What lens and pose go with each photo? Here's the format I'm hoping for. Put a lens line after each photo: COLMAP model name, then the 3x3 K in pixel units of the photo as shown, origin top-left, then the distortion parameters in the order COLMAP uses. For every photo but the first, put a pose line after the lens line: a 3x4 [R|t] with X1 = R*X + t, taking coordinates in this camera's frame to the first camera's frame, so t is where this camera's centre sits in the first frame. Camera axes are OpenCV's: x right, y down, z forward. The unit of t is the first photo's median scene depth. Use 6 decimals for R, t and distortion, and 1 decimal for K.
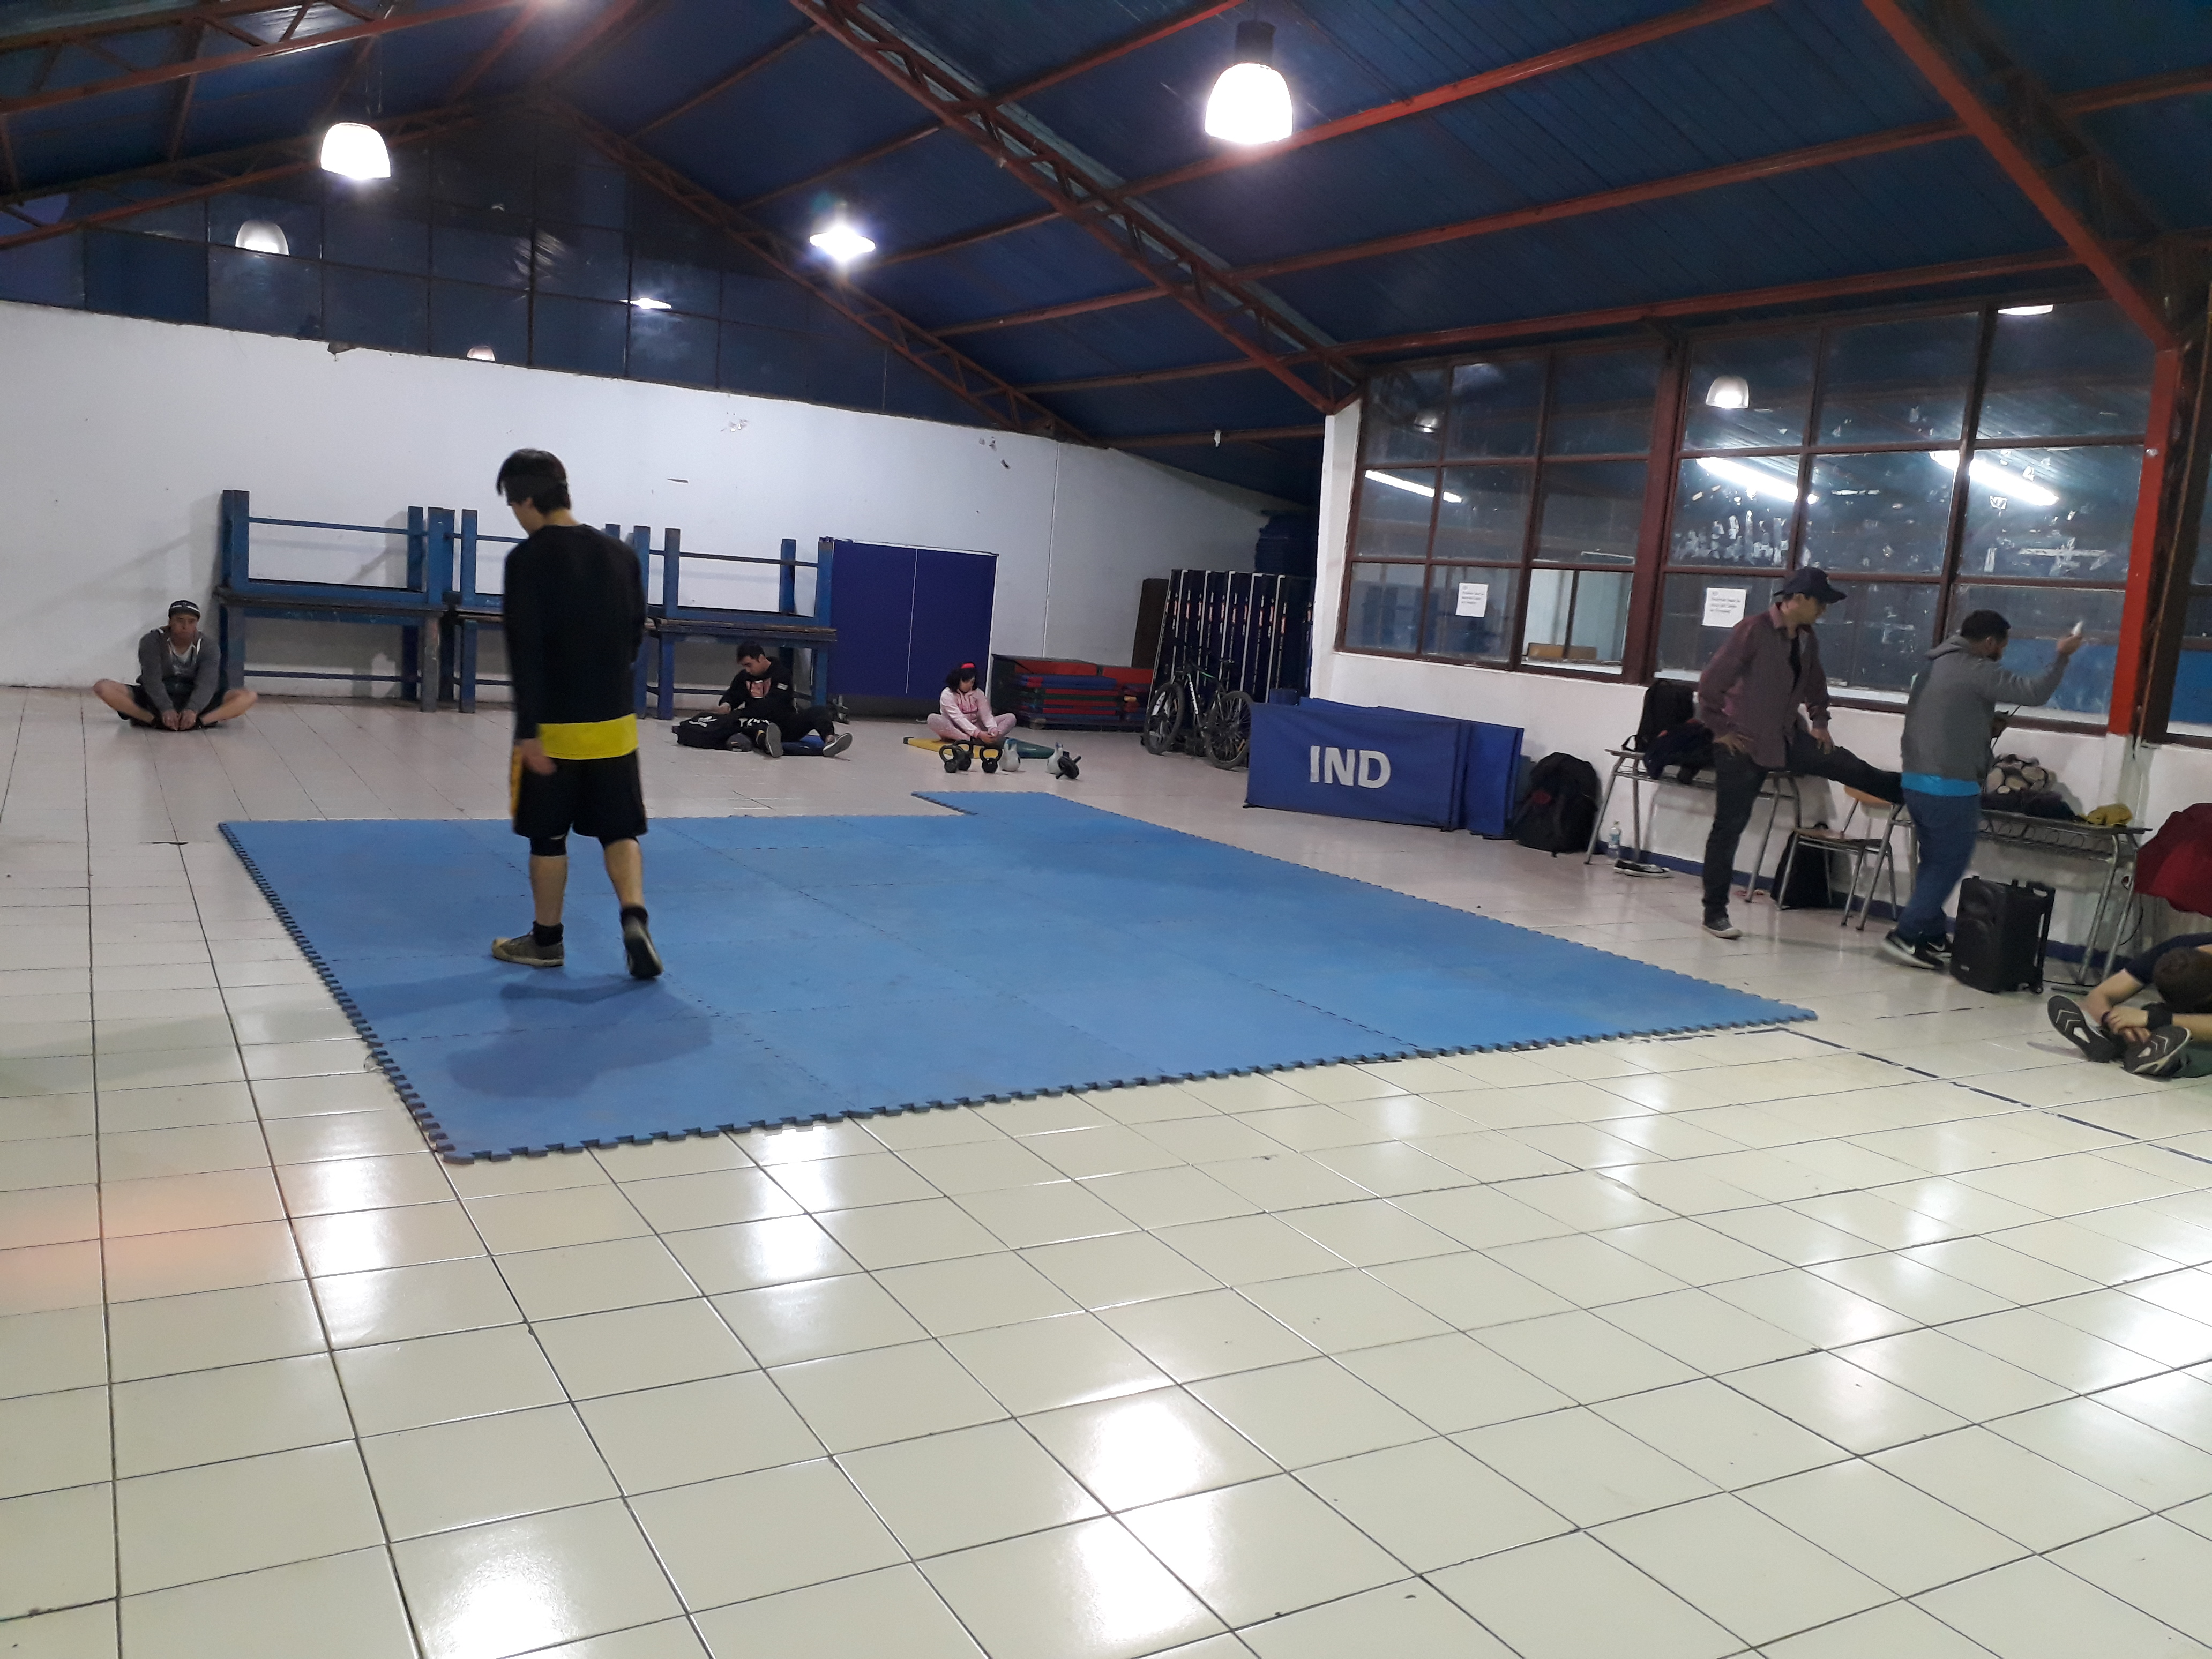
lens RADIAL K [[1729.0, 0, 1125.4], [0, 1729.0, 842.5], [0, 0, 1]] dist [0.042699, -0.053261]
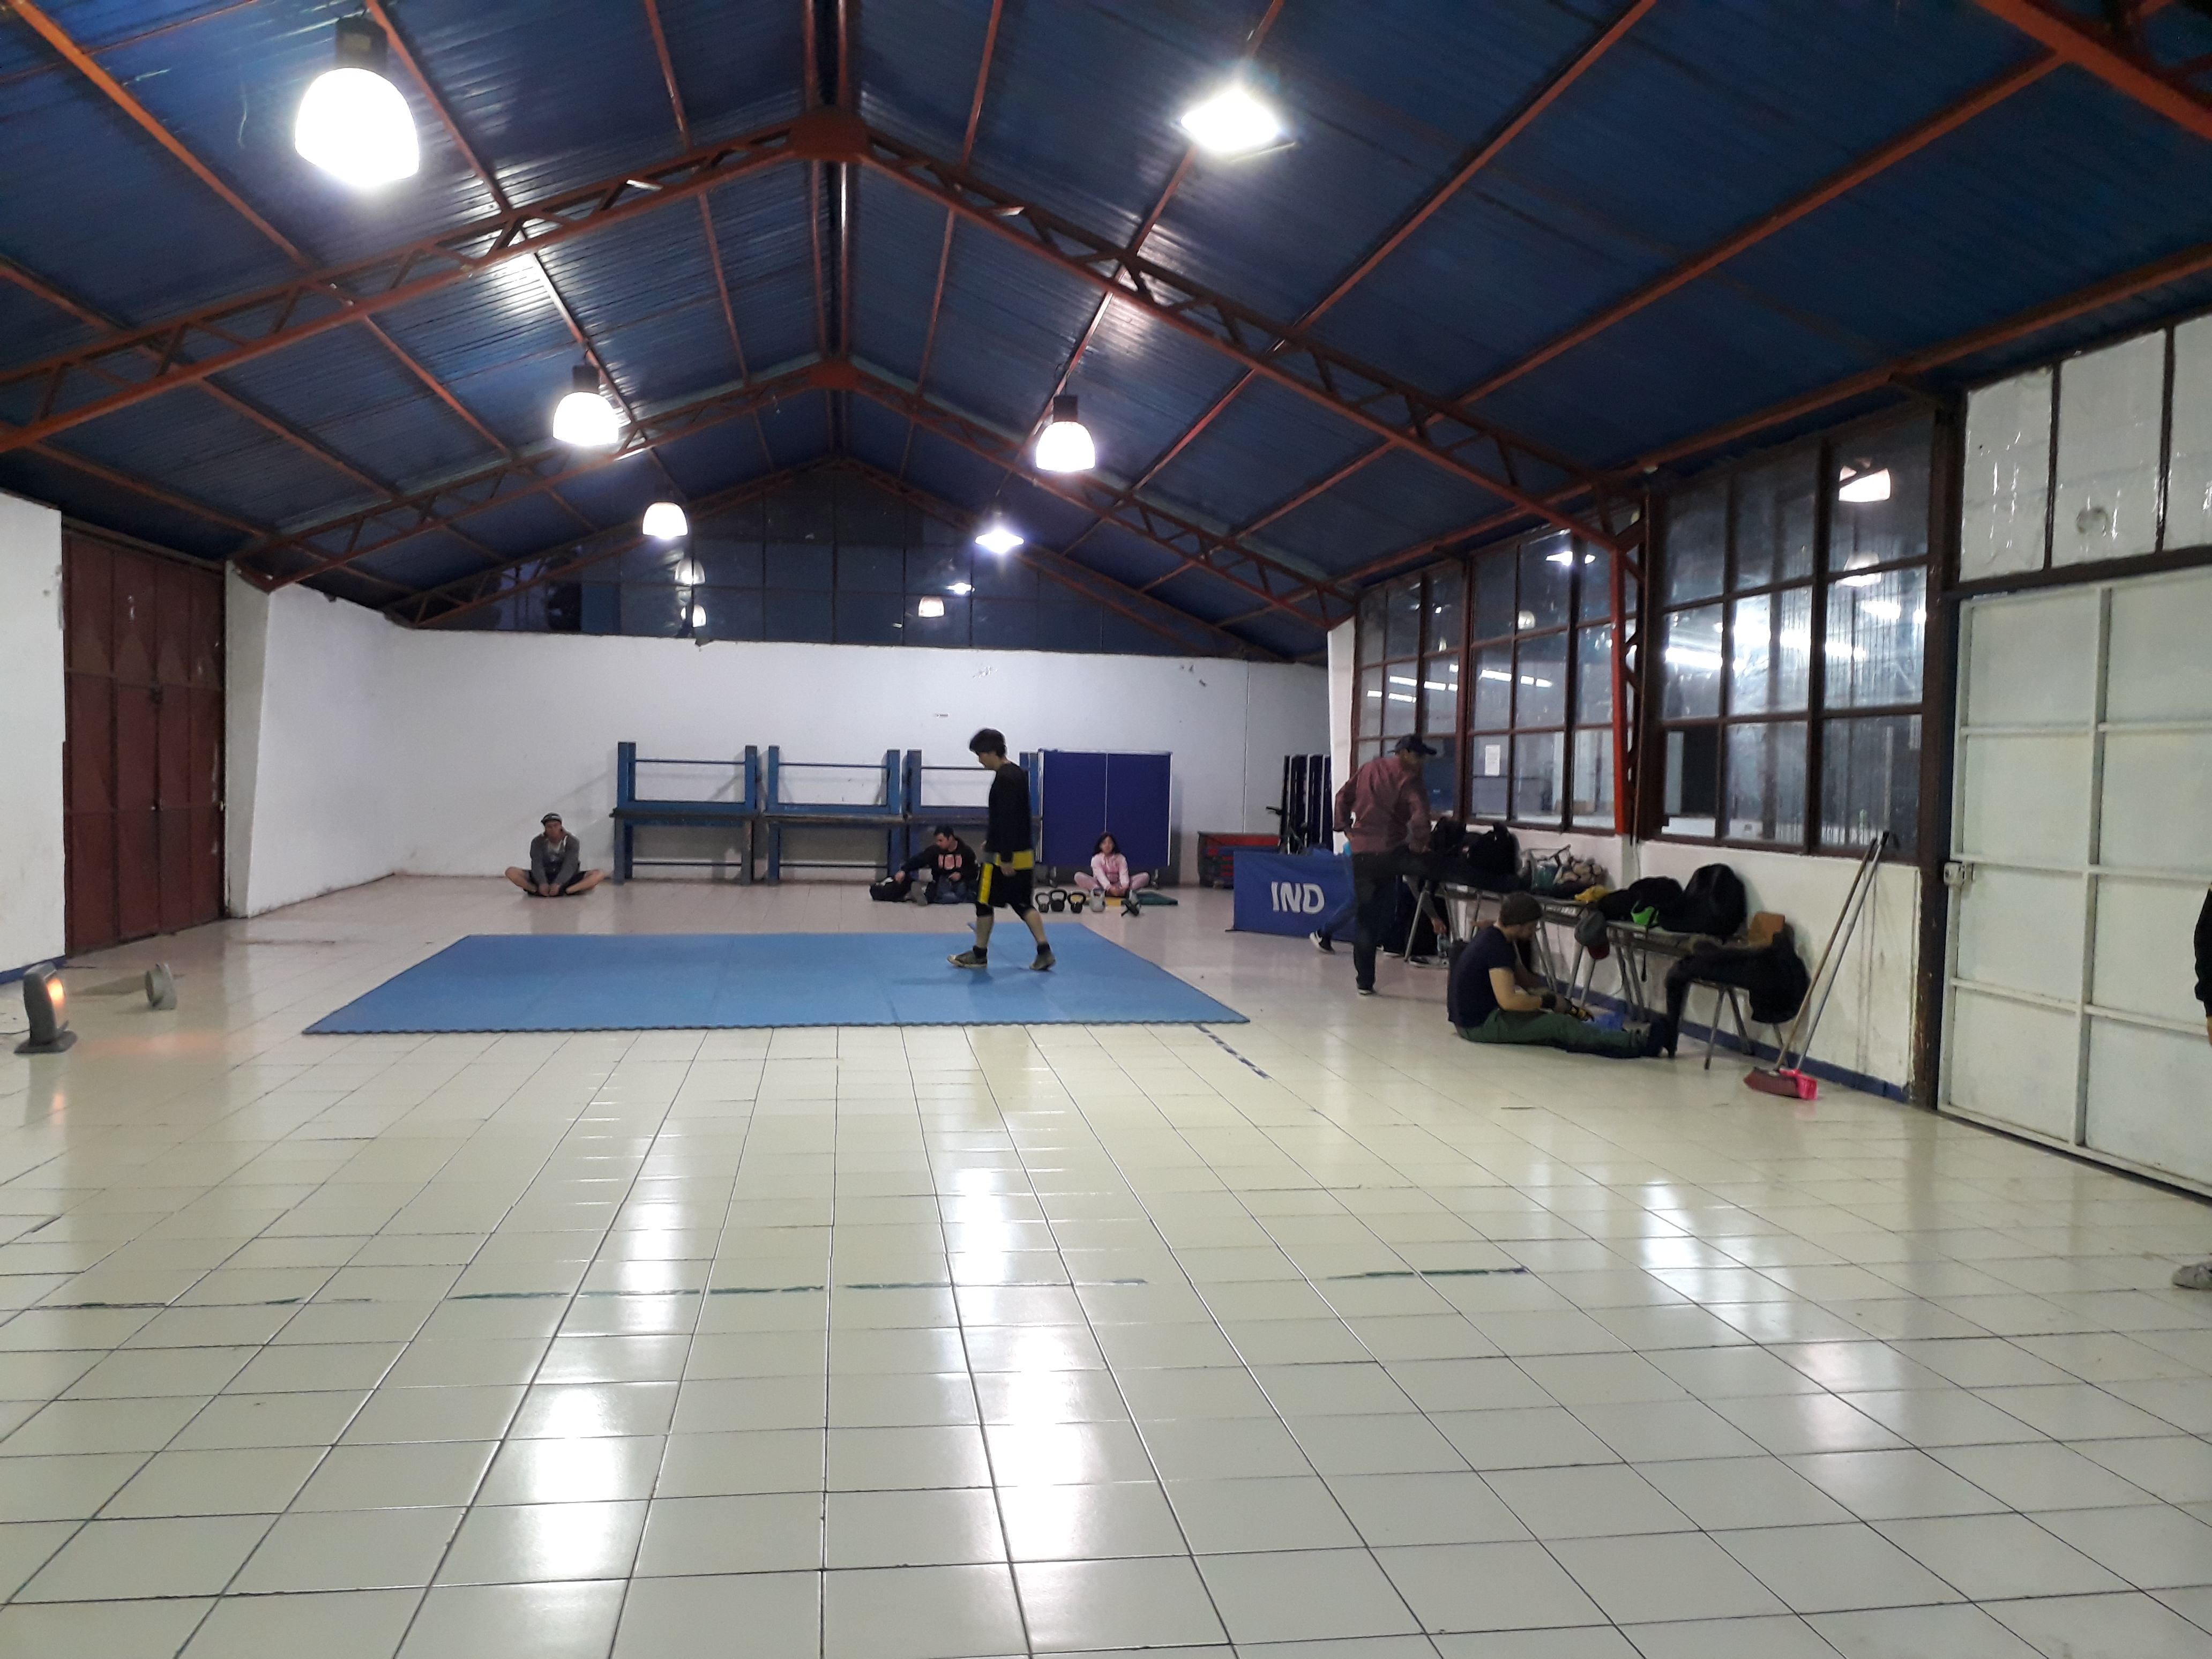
lens RADIAL K [[1729.0, 0, 1123.4], [0, 1729.0, 832.2], [0, 0, 1]] dist [0.042699, -0.053261]
pose [[0.928380, -0.043469, -0.369081, 0.405907], [-0.004525, 0.991740, -0.128186, 0.061060], [0.371605, 0.120675, 0.920515, -0.198879]]
